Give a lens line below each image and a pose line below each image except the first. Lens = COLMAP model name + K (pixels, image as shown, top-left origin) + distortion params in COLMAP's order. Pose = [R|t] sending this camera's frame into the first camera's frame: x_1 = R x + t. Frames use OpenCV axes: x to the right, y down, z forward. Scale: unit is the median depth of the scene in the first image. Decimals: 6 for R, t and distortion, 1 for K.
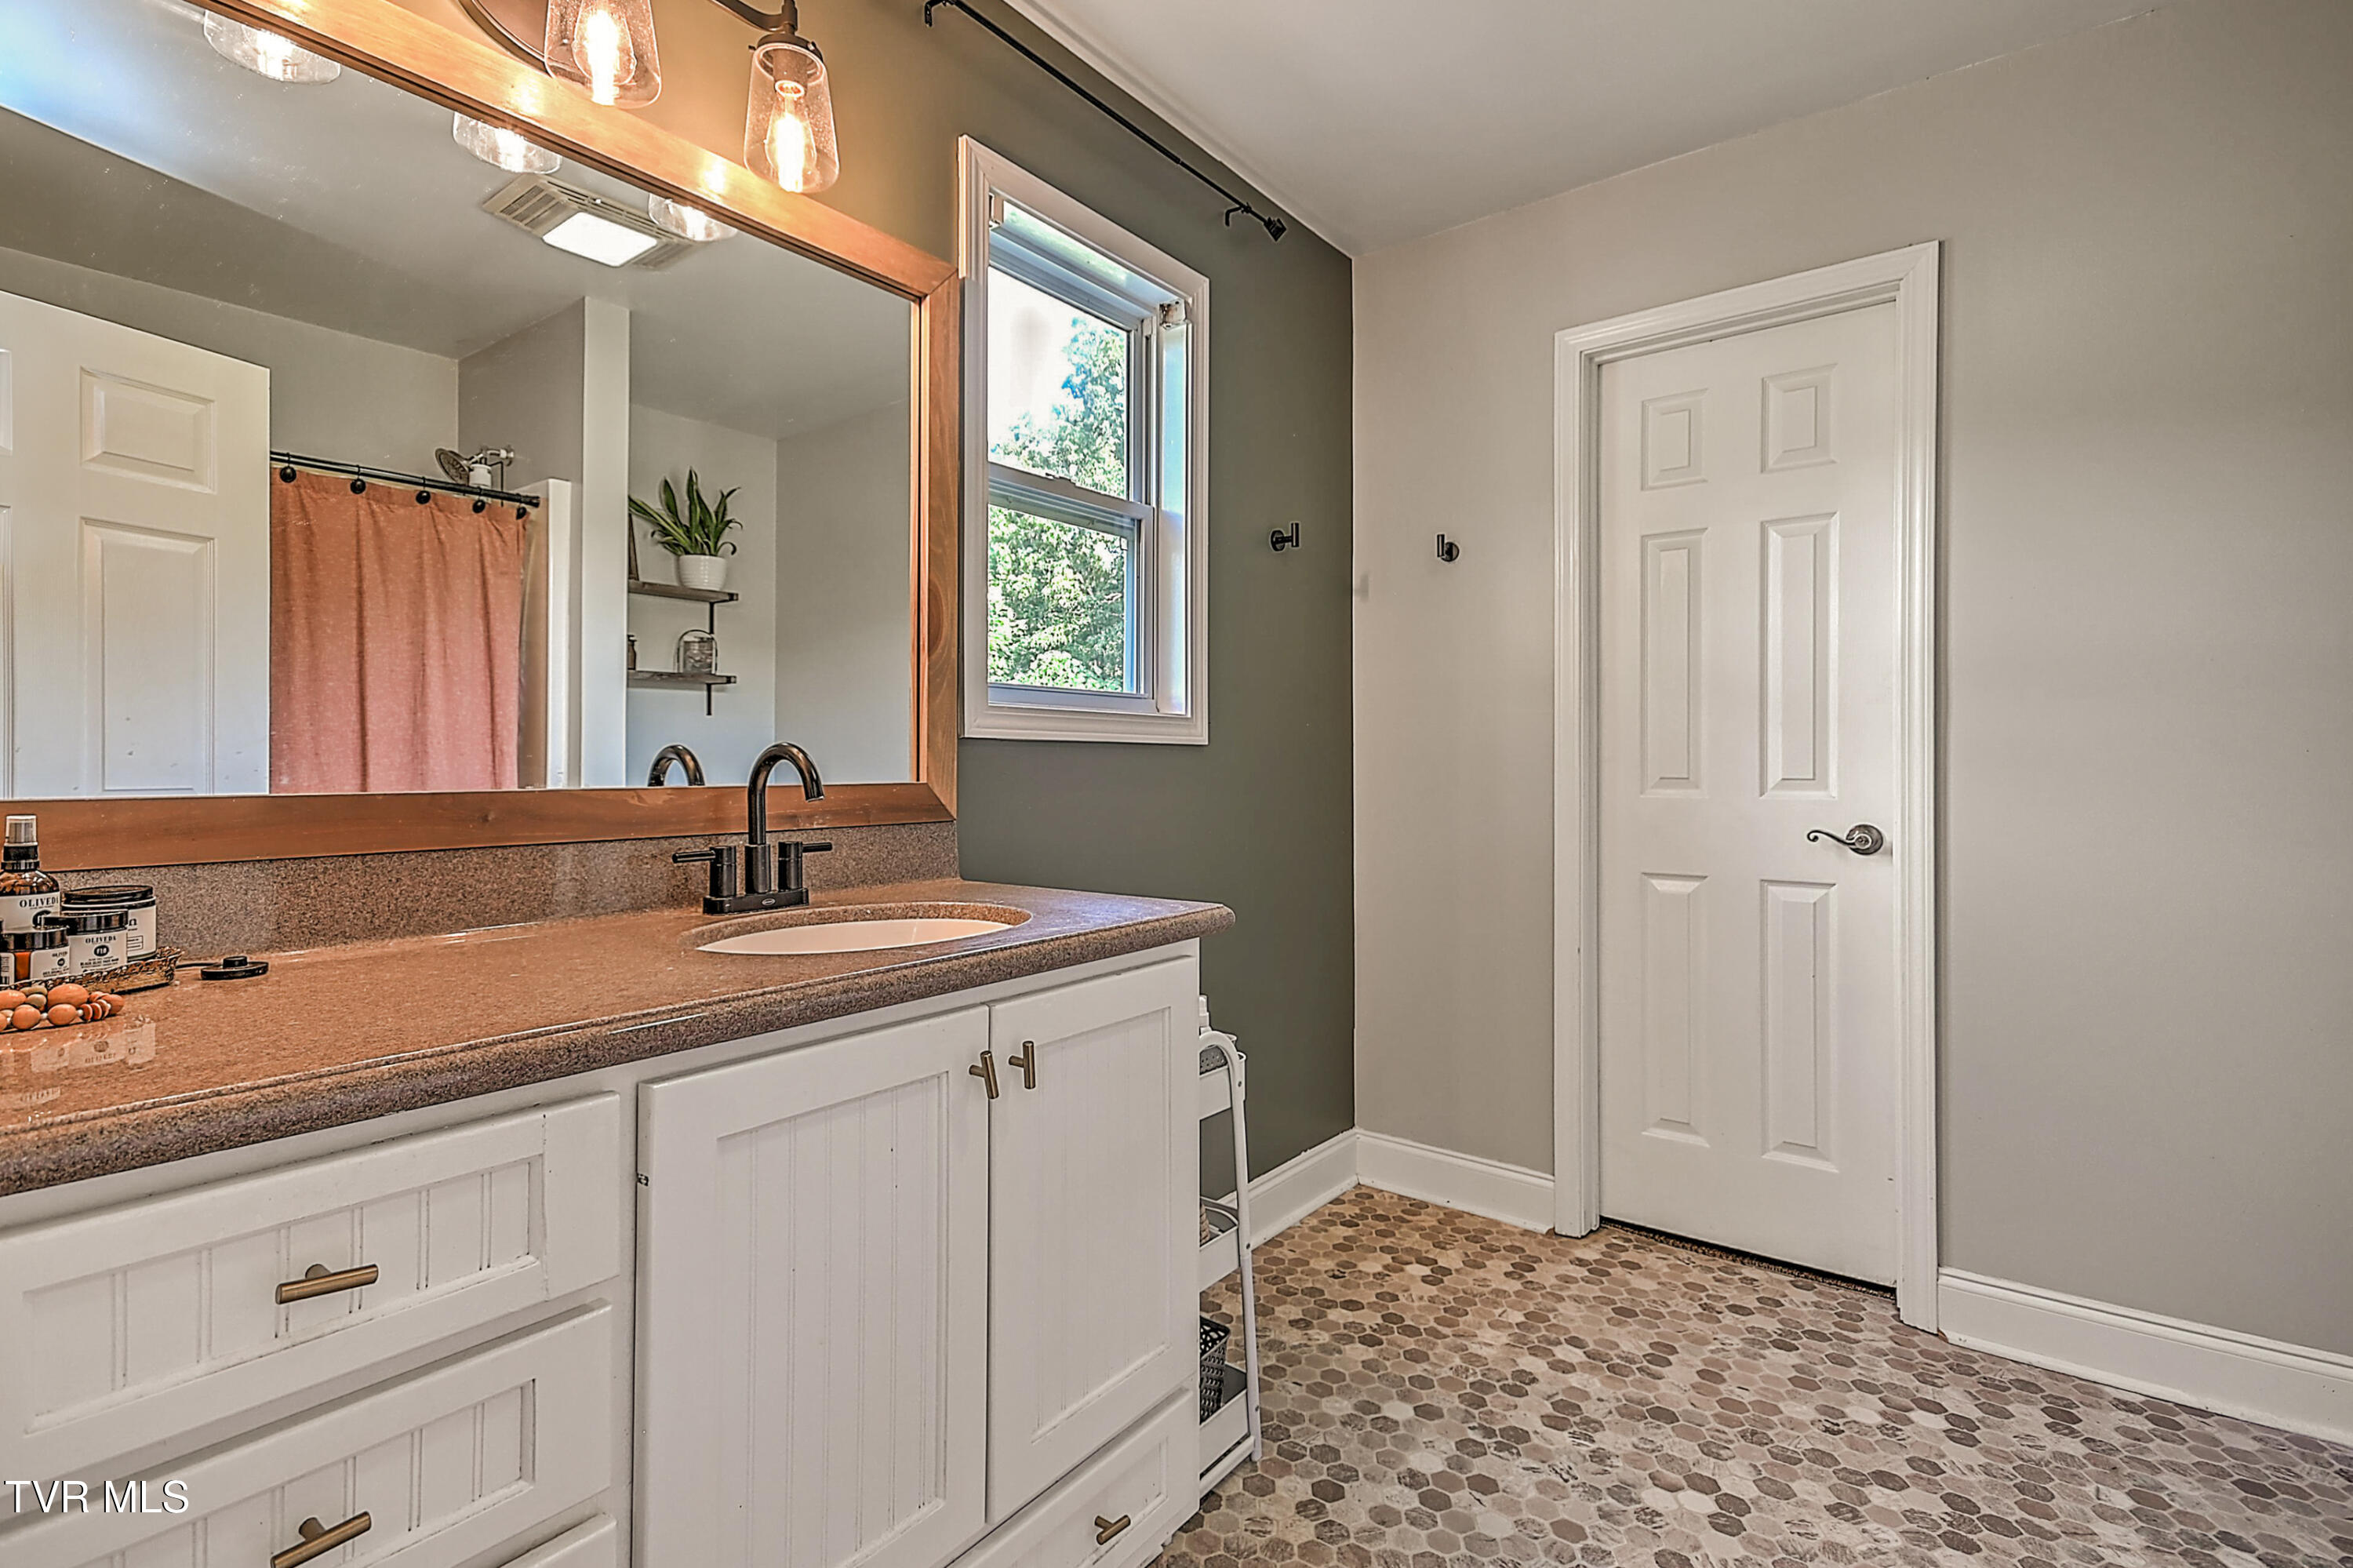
lens RADIAL K [[1065.8, 0, 1193.5], [0, 1065.8, 761.1], [0, 0, 1]] dist [0.022979, -0.005424]
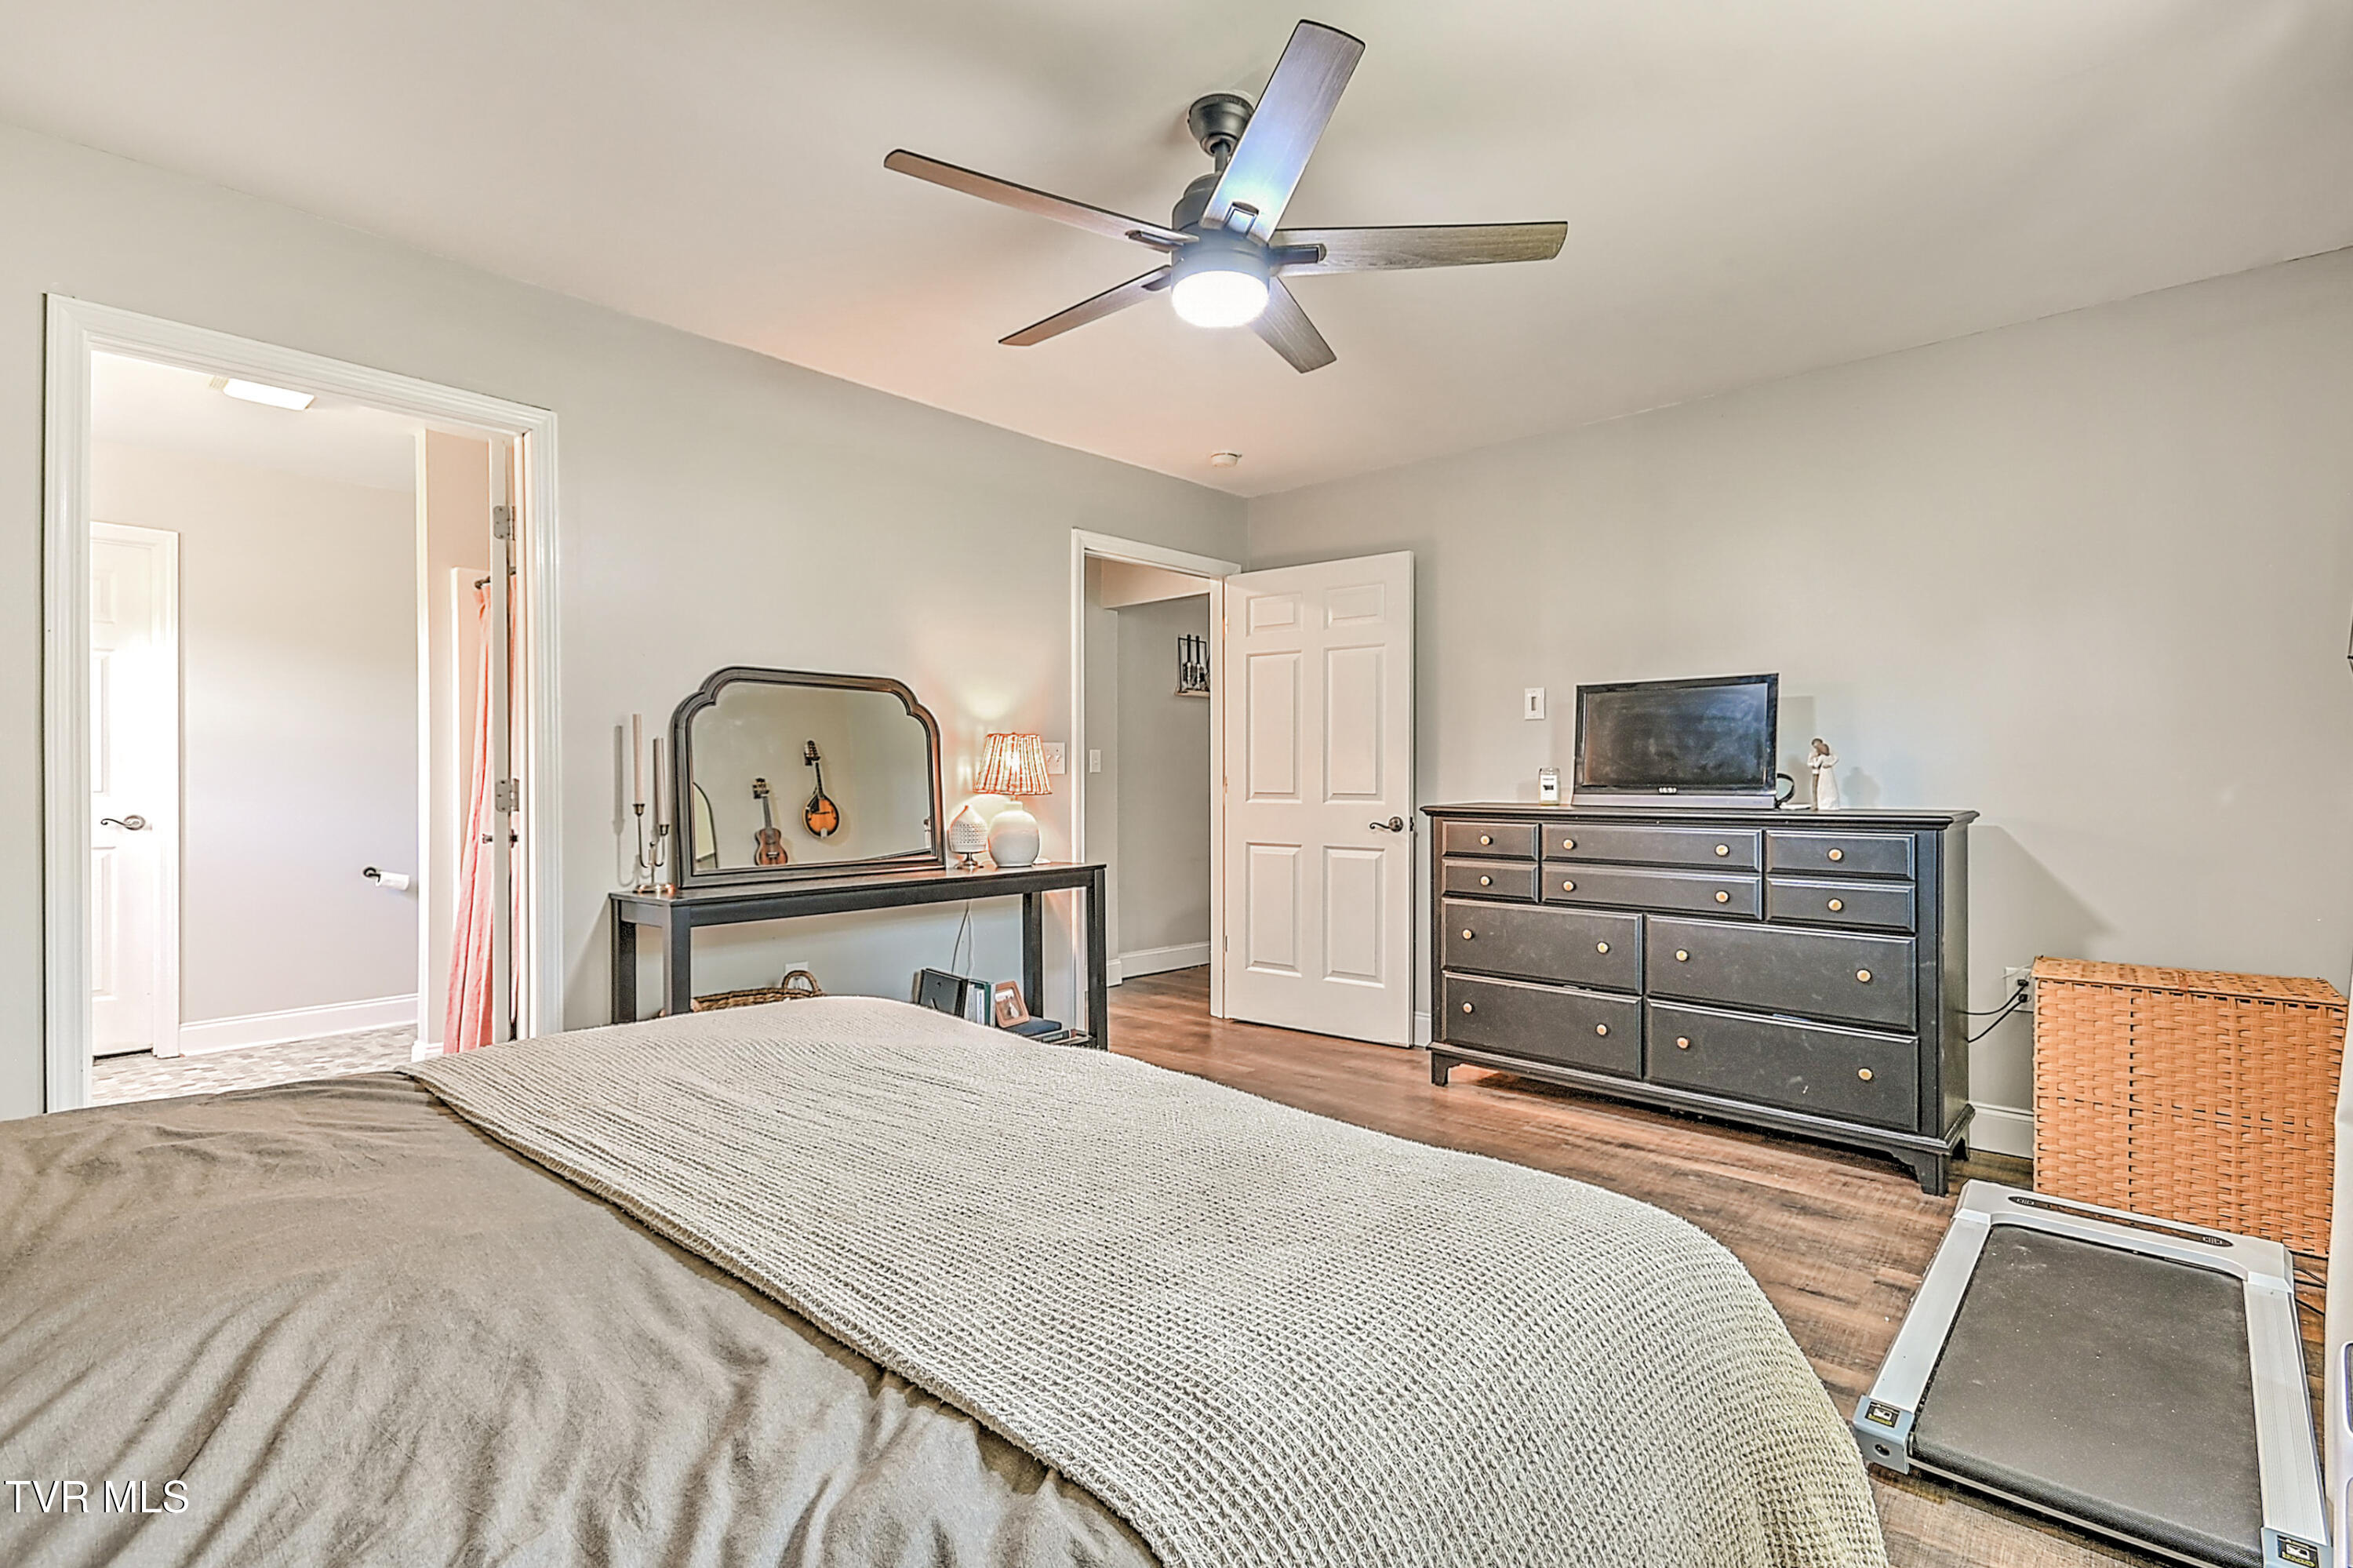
lens RADIAL K [[1065.8, 0, 1164.2], [0, 1065.8, 784.2], [0, 0, 1]] dist [0.022979, -0.005424]
pose [[0.071419, -0.009051, 0.997405, -1.212532], [-0.003722, 0.999949, 0.009341, -0.020753], [-0.997439, -0.004380, 0.071382, -1.006653]]
